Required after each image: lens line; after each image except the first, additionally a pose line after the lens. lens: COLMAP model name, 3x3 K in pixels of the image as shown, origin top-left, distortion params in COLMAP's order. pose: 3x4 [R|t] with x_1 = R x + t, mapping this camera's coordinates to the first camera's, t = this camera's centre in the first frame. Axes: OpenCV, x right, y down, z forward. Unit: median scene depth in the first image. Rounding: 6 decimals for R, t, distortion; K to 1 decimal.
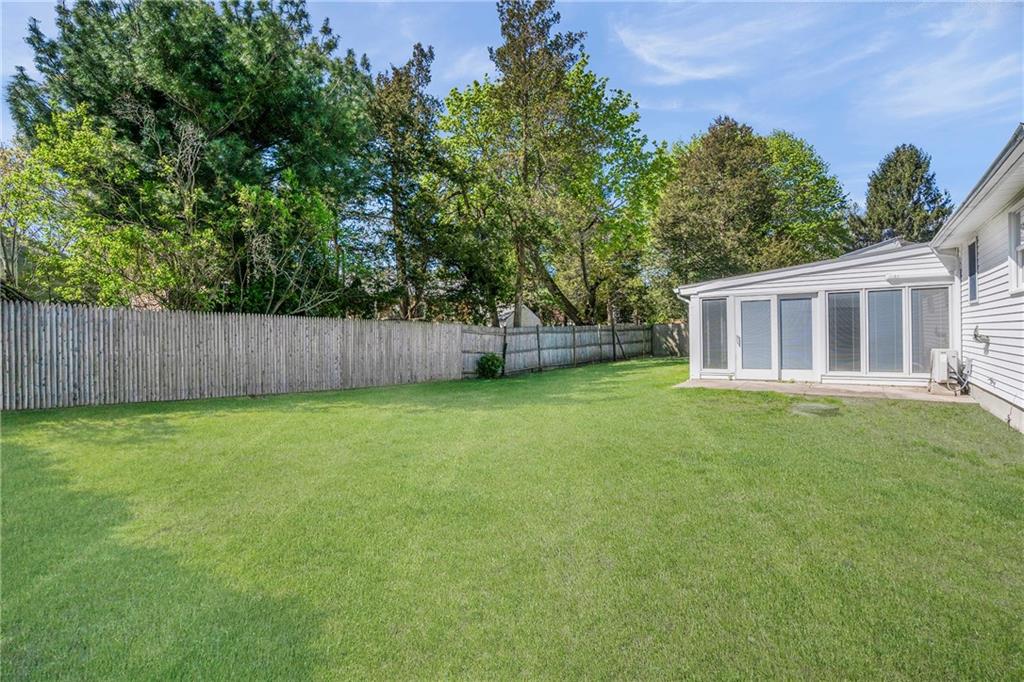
lens RADIAL K [[517.1, 0, 511.0], [0, 517.1, 323.7], [0, 0, 1]] dist [-0.066269, 0.029439]
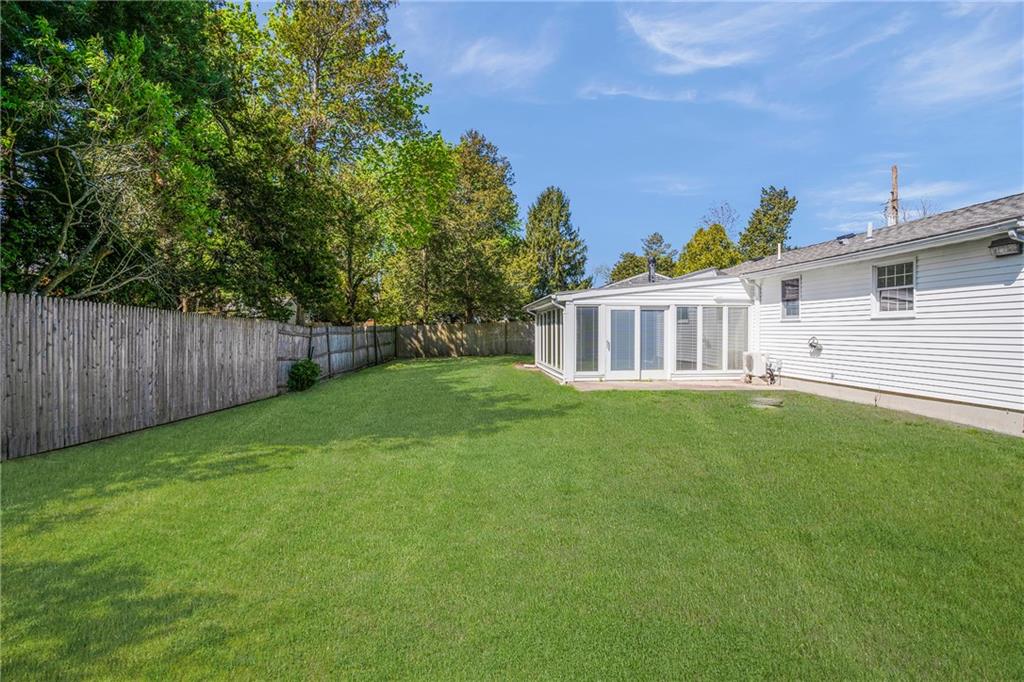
lens RADIAL K [[517.1, 0, 511.0], [0, 517.1, 323.7], [0, 0, 1]] dist [-0.066269, 0.029439]
pose [[0.746549, 0.024437, 0.664881, -0.432394], [-0.026462, 0.999625, -0.007028, -0.000472], [-0.664804, -0.012347, 0.746916, 0.285279]]
